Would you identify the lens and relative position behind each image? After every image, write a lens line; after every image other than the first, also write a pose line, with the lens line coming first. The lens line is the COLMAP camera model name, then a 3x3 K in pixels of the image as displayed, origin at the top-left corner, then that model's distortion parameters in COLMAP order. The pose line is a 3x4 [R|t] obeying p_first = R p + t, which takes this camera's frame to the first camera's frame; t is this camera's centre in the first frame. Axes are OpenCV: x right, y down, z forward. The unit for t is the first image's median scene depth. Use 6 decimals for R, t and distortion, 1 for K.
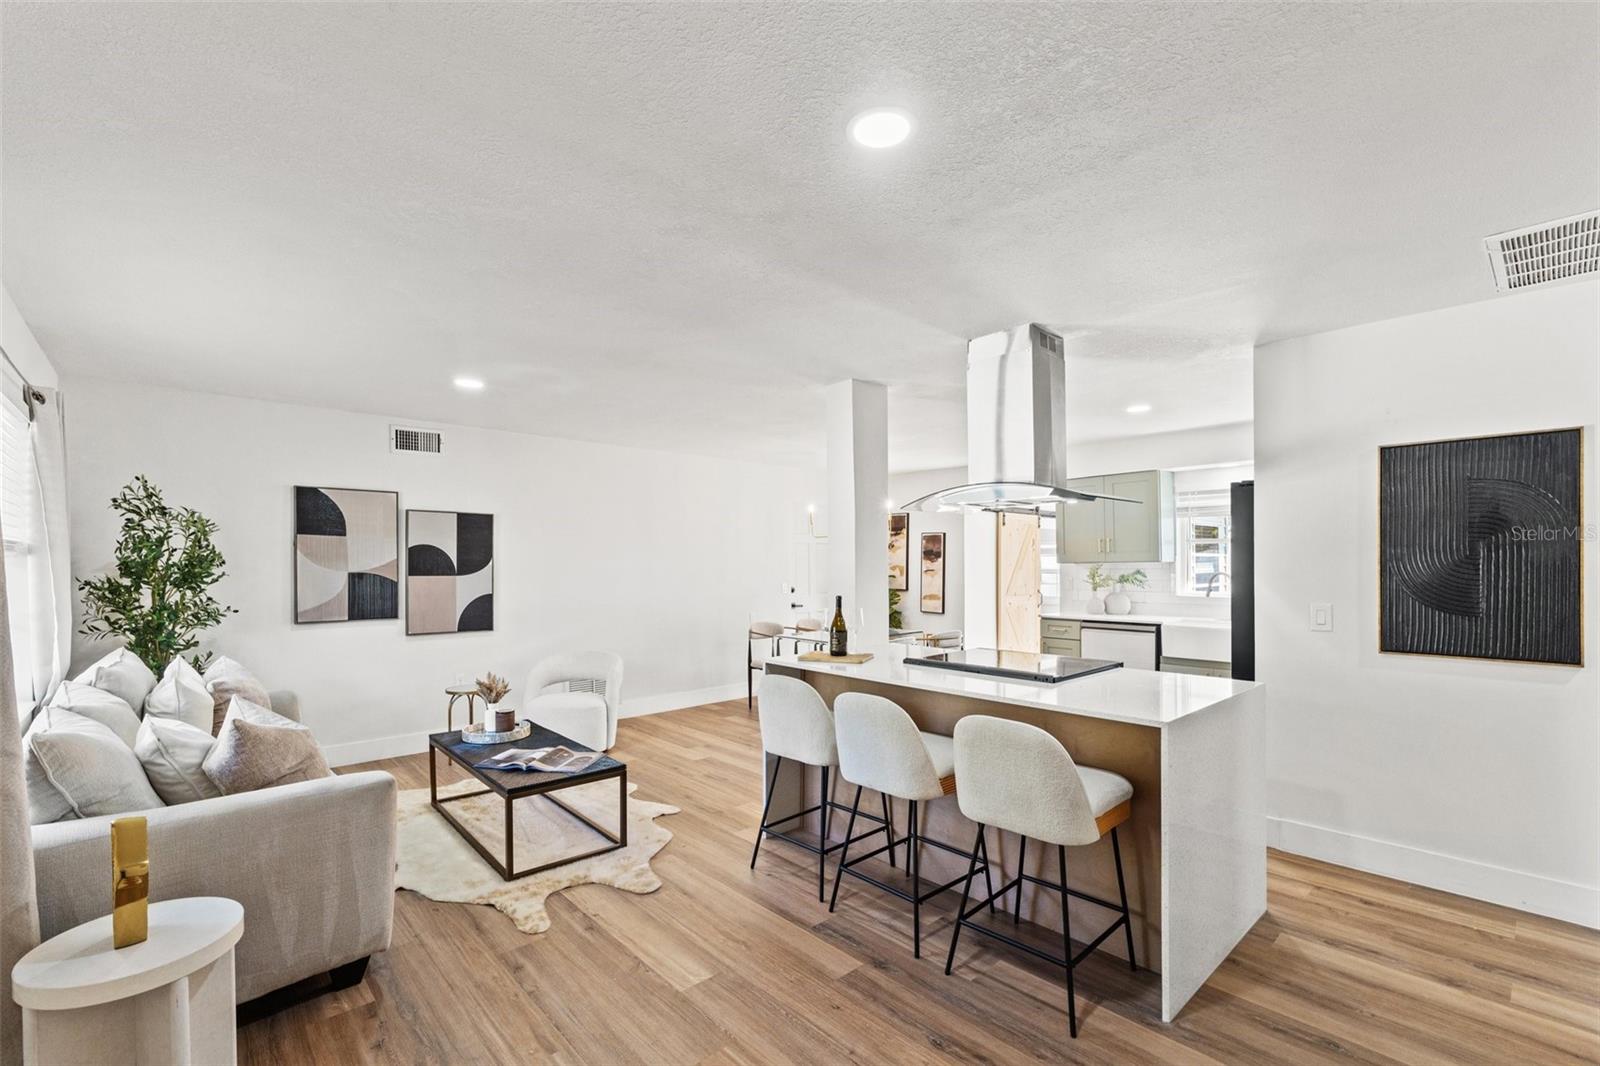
lens RADIAL K [[687.7, 0, 774.5], [0, 687.7, 563.8], [0, 0, 1]] dist [-0.002762, 0.000035]
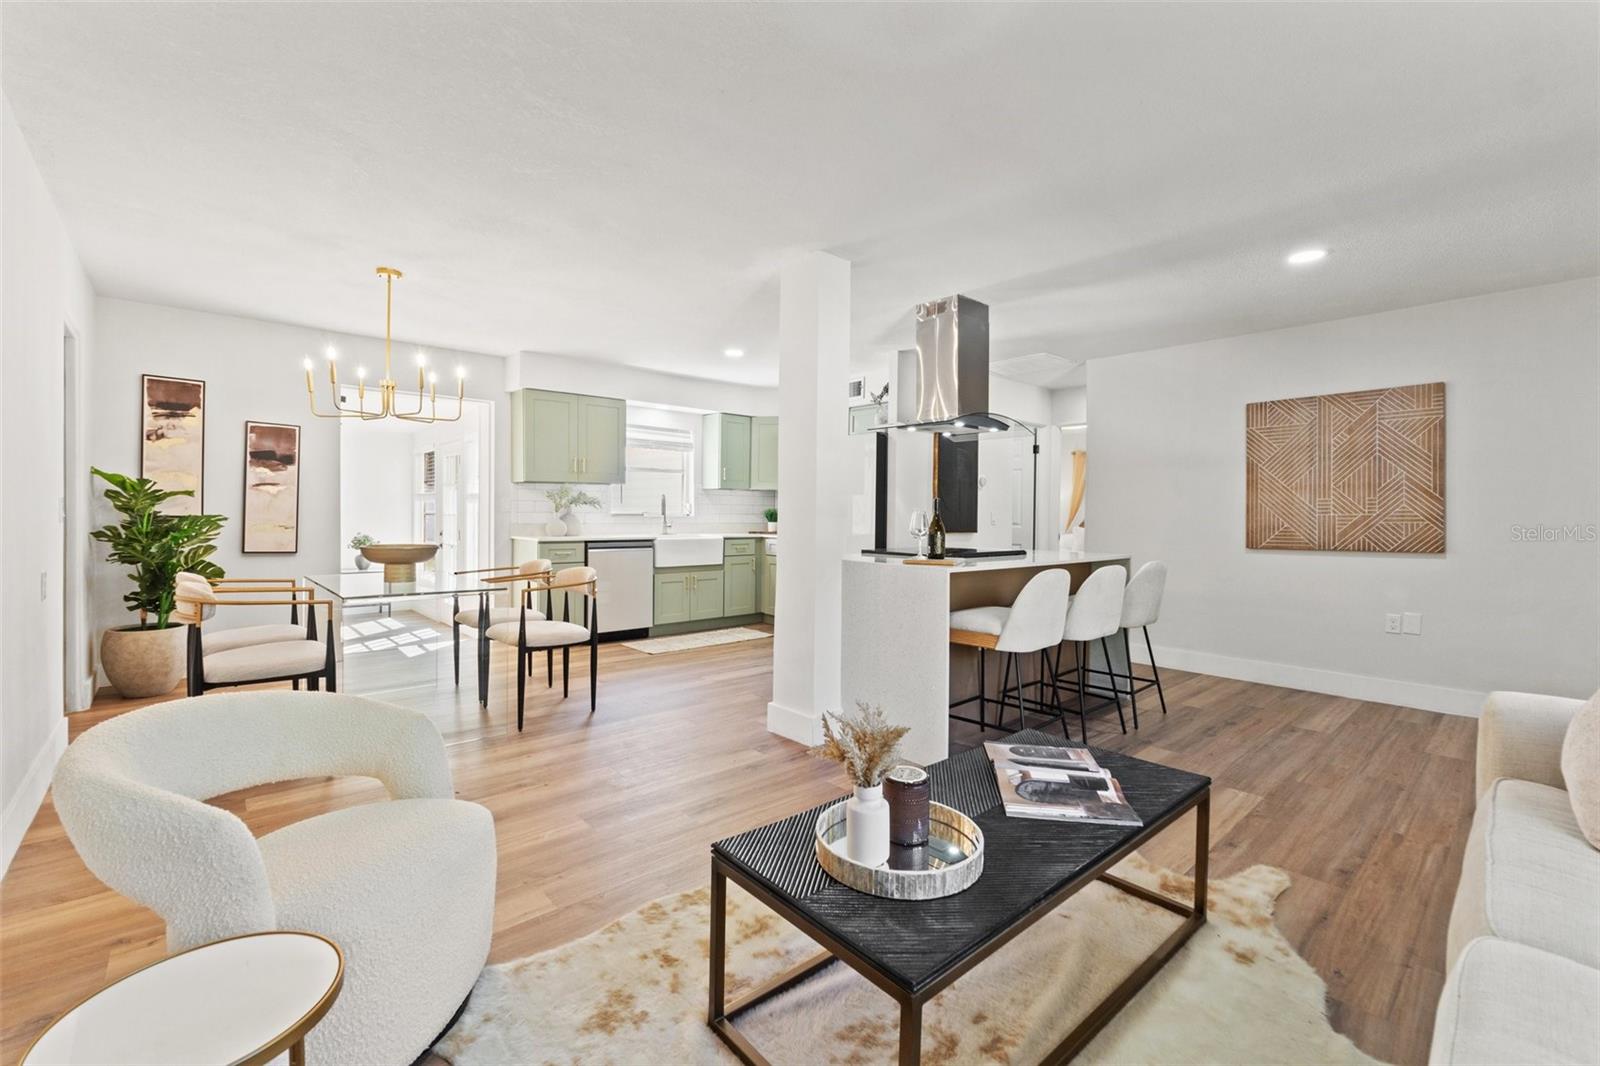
lens RADIAL K [[687.7, 0, 806.3], [0, 687.7, 531.2], [0, 0, 1]] dist [-0.002762, 0.000035]
pose [[-0.022465, -0.017934, 0.999587, -0.640447], [-0.012131, 0.999770, 0.017665, 0.056725], [-0.999674, -0.011729, -0.022677, 0.876287]]
